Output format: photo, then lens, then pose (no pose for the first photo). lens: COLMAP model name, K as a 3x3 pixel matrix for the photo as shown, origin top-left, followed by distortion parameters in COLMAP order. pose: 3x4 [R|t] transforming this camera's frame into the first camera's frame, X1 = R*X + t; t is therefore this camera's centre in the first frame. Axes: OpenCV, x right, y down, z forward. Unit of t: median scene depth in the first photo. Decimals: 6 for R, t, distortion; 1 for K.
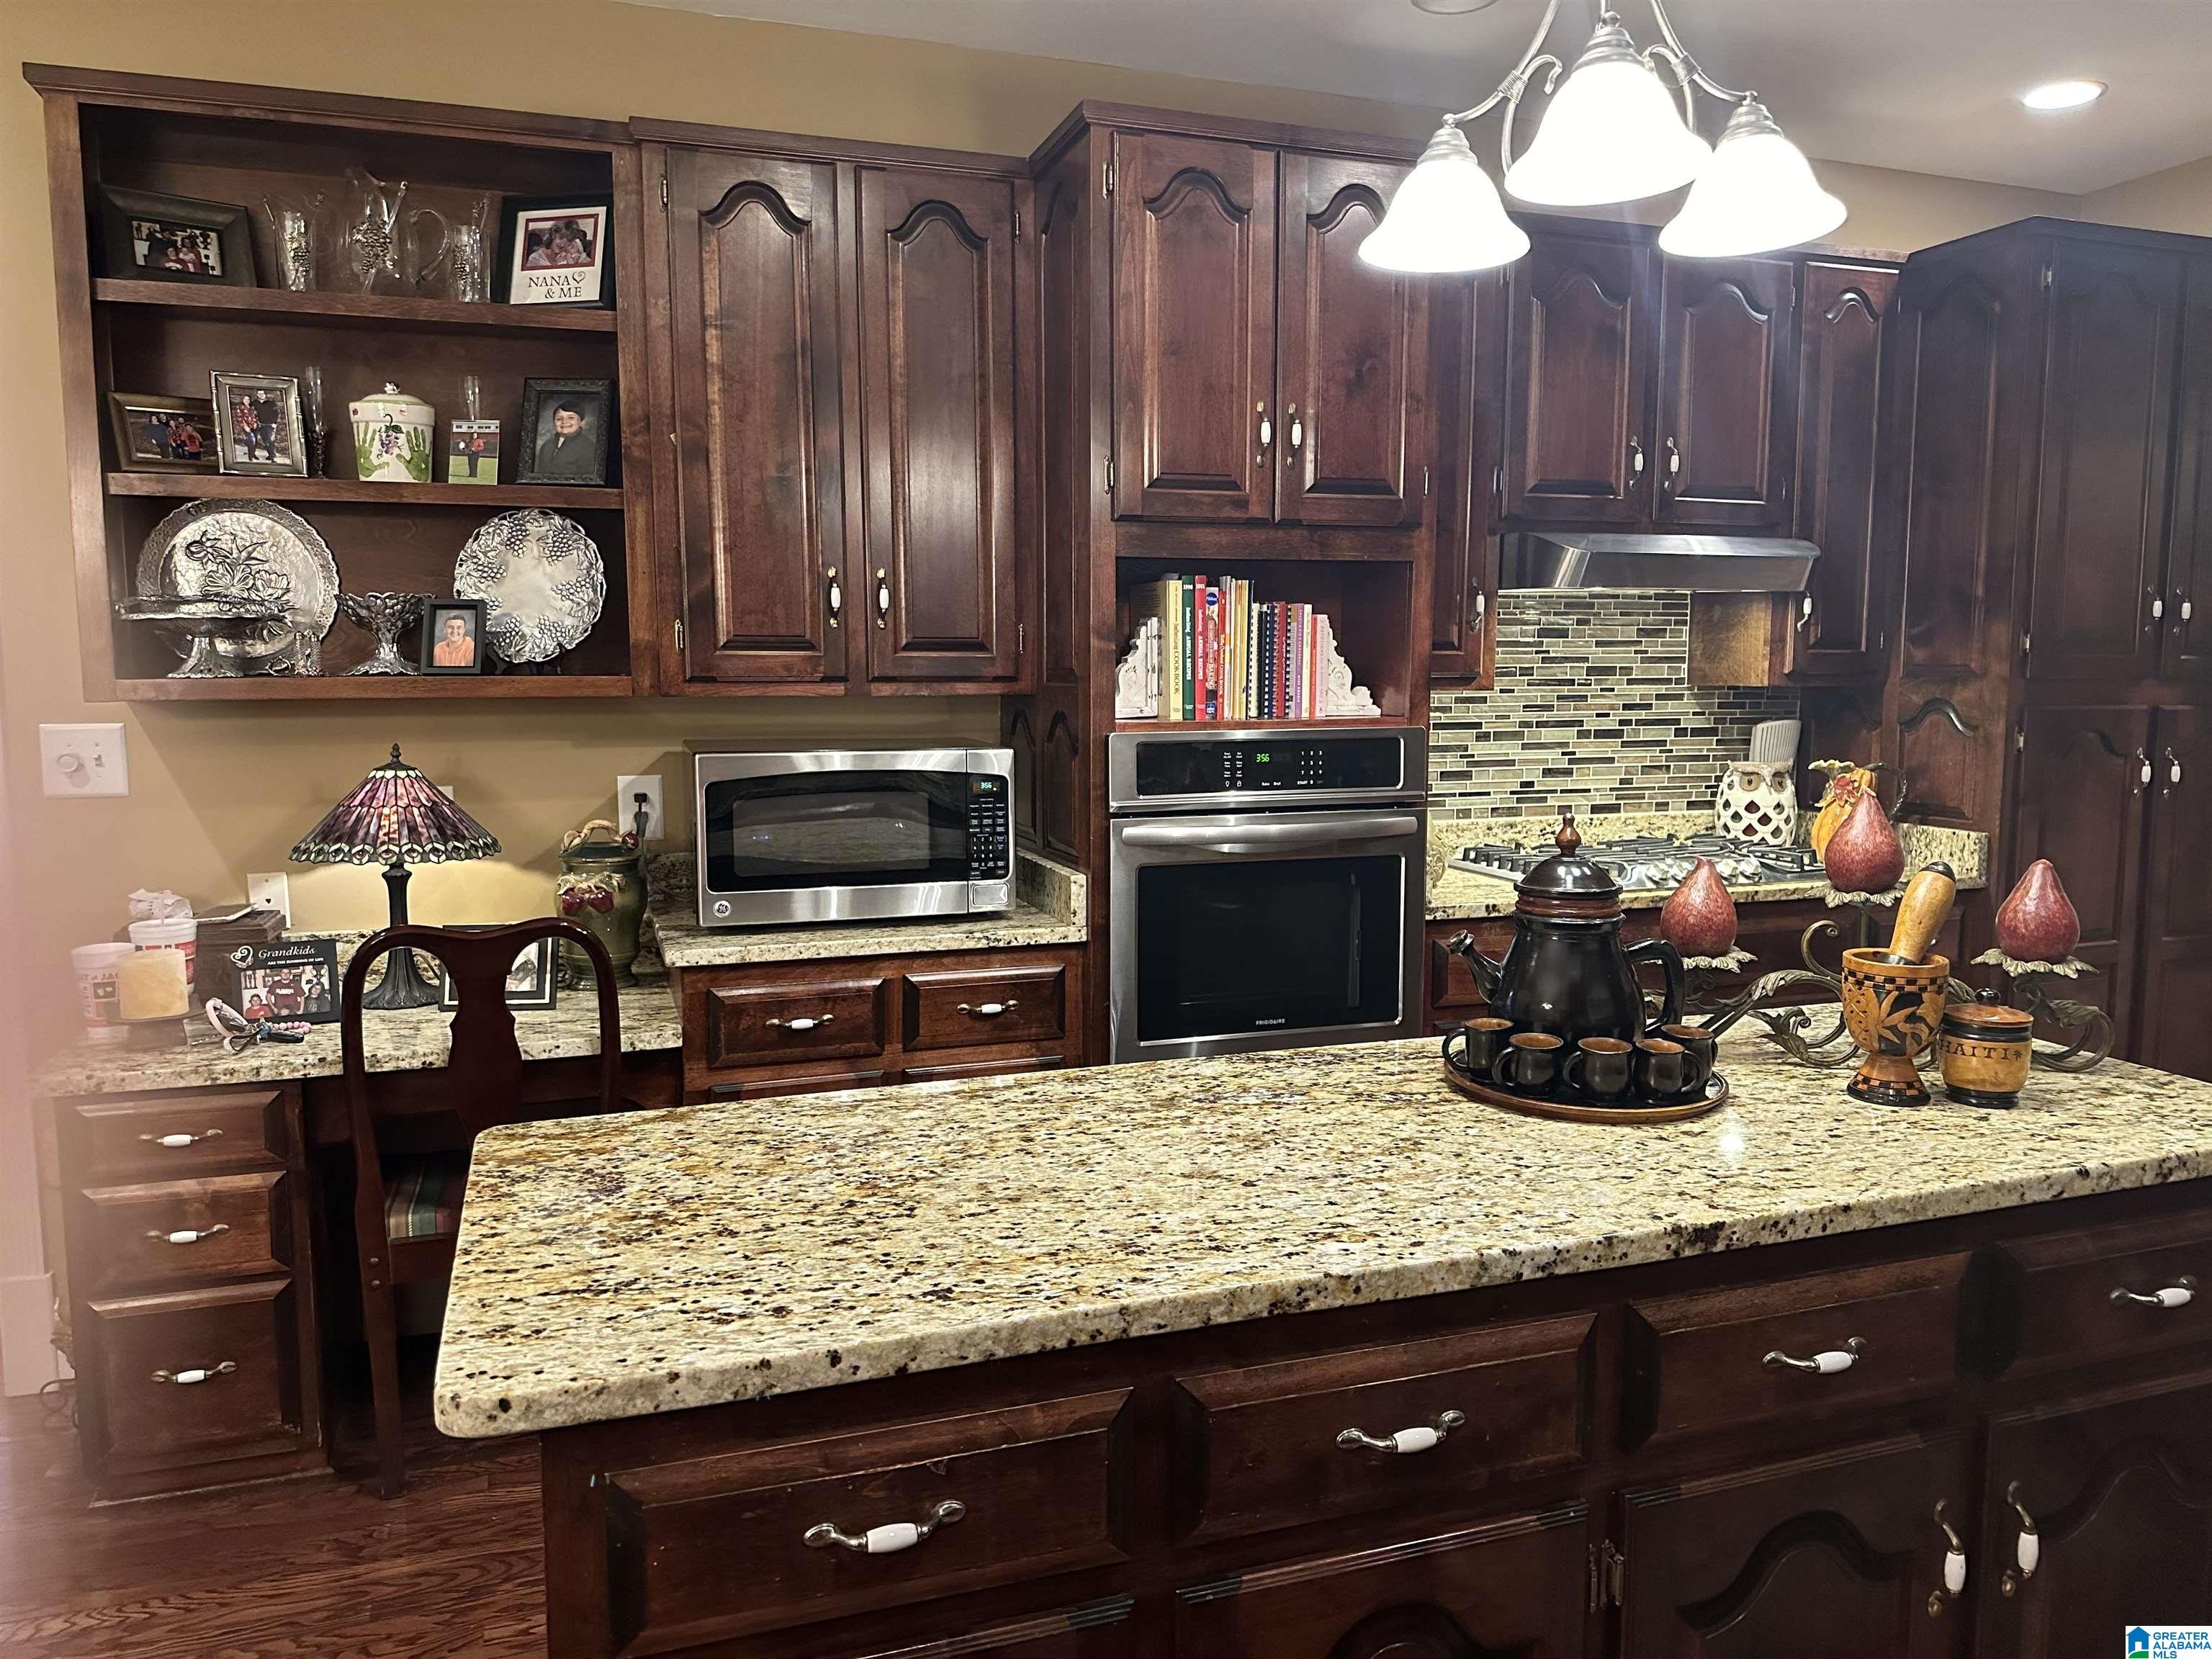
lens RADIAL K [[1541.6, 0, 1138.9], [0, 1541.6, 829.0], [0, 0, 1]] dist [0.091056, -0.162937]
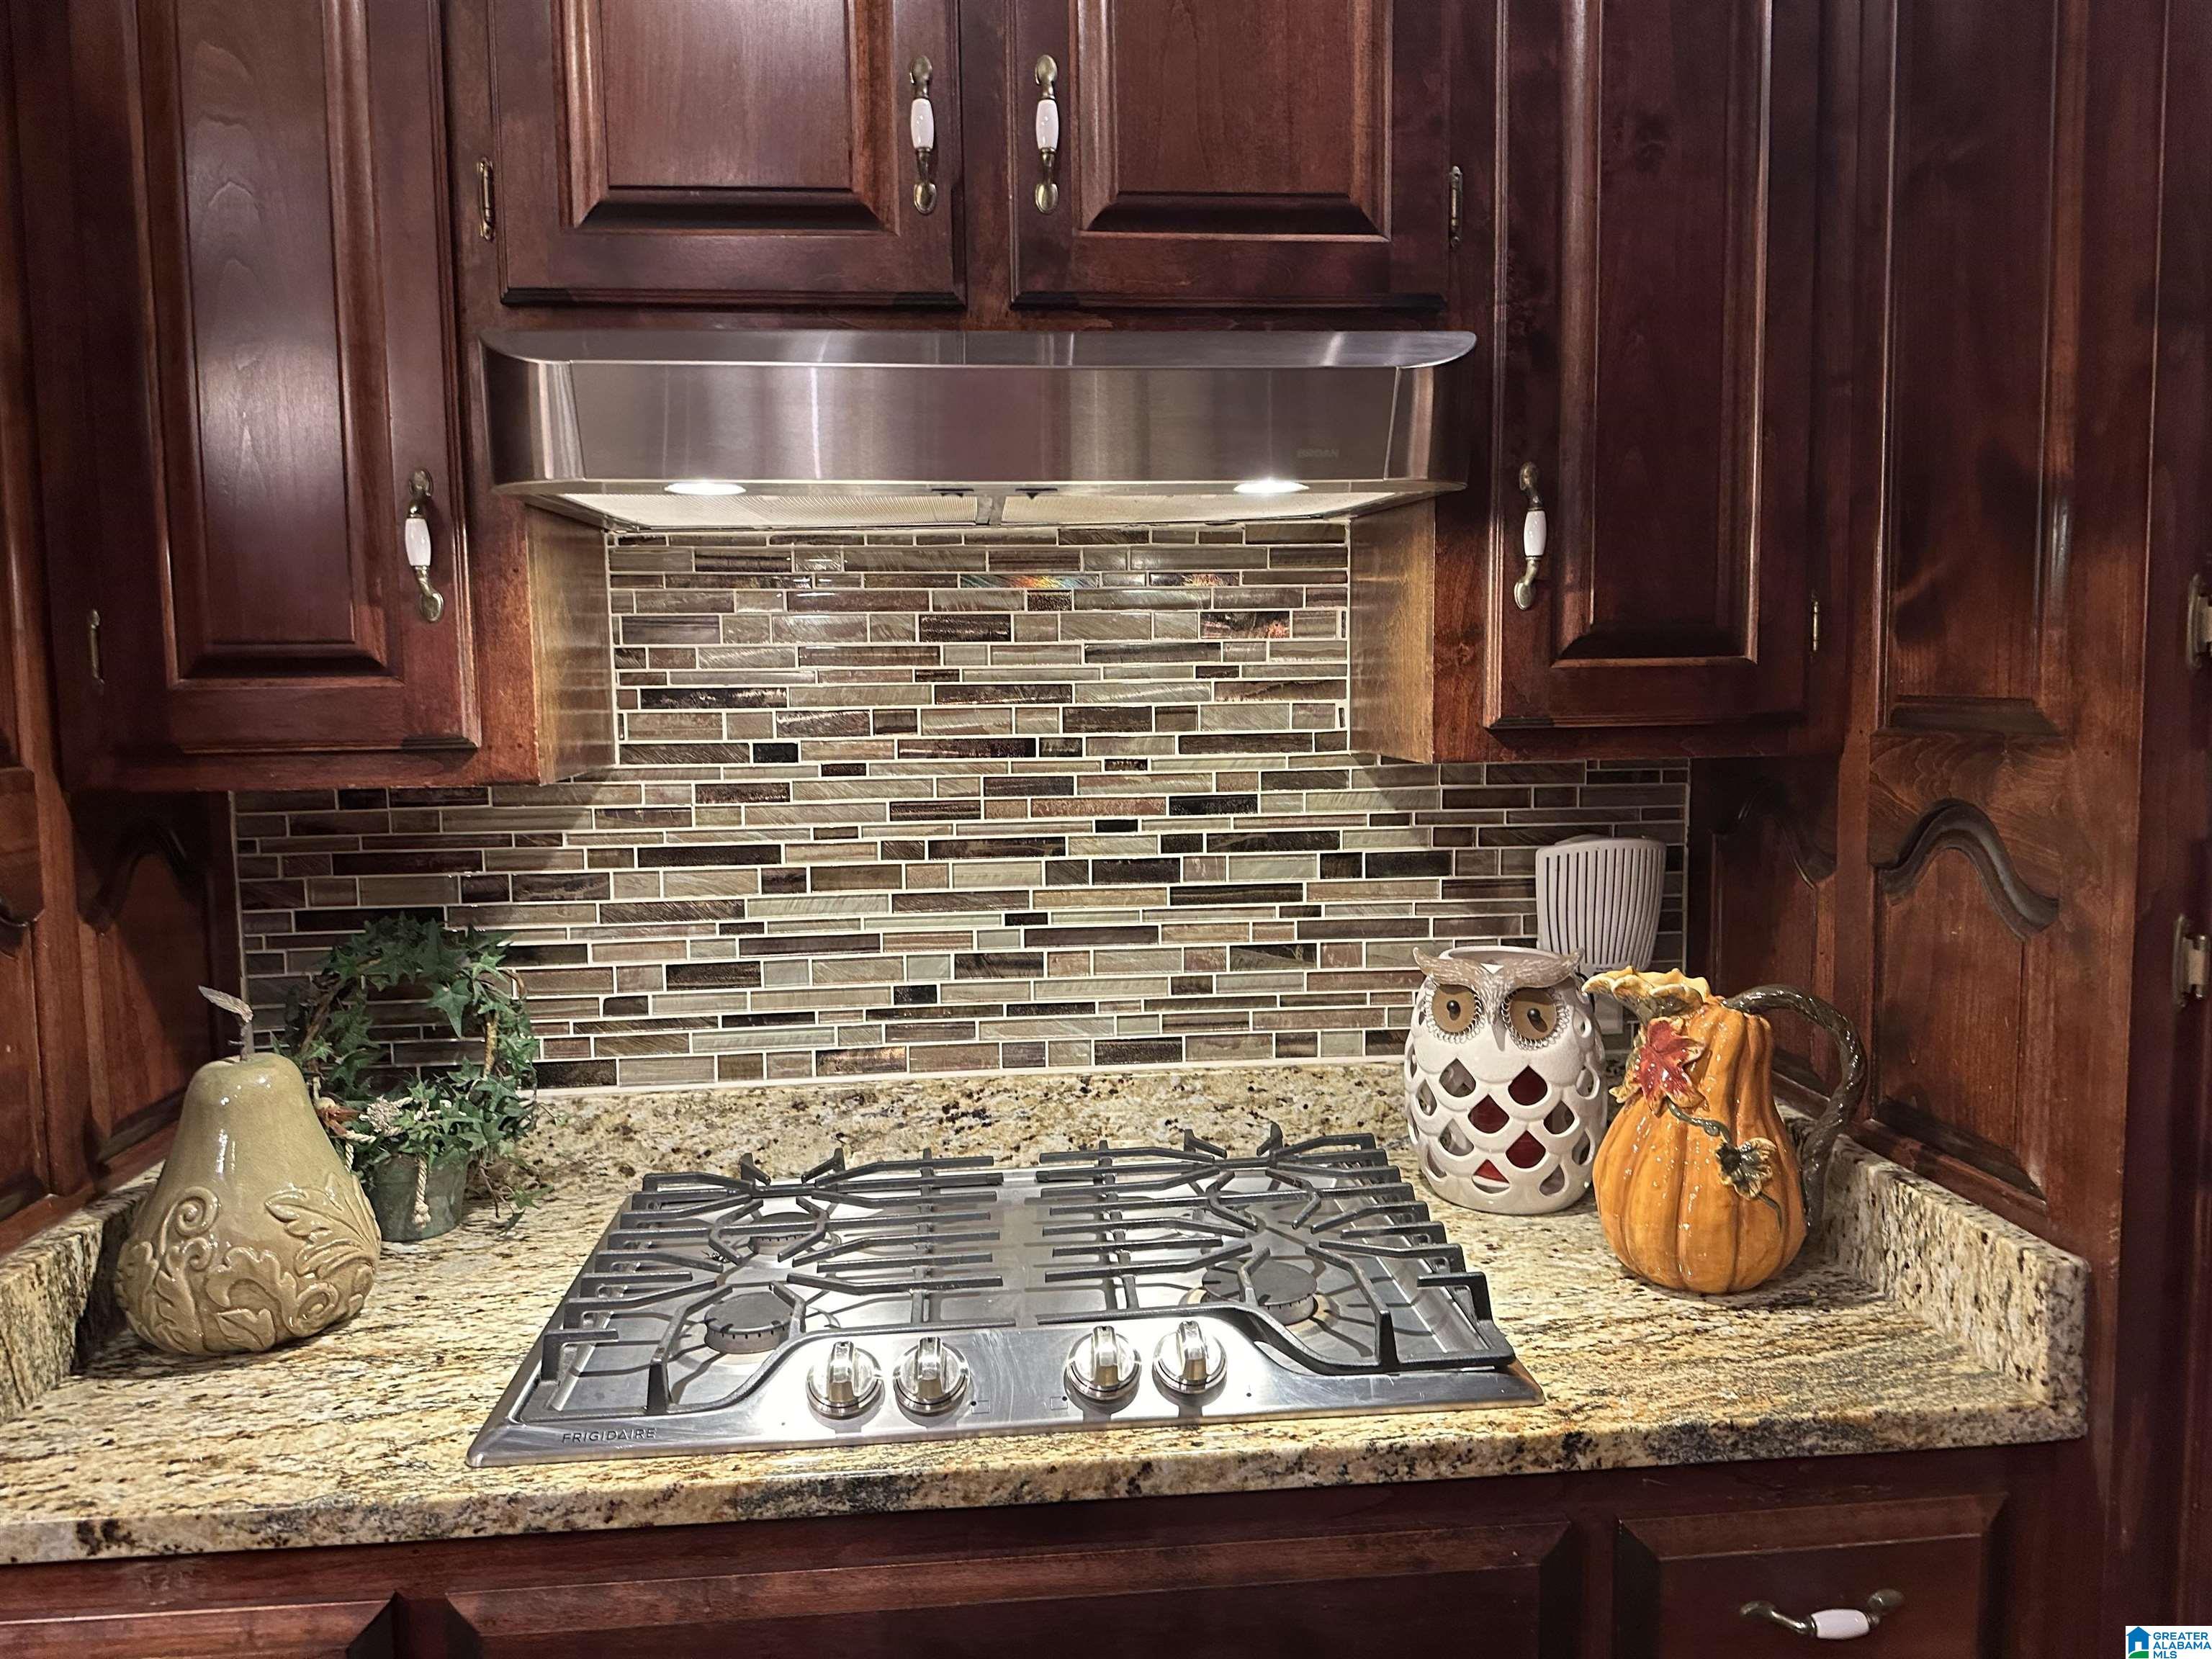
lens RADIAL K [[1568.0, 0, 1102.1], [0, 1568.0, 813.9], [0, 0, 1]] dist [0.122112, -0.170671]
pose [[0.971862, 0.005340, -0.235491, 0.403411], [-0.010566, 0.999725, -0.020936, -0.069607], [0.235315, 0.022835, 0.971651, 0.612247]]
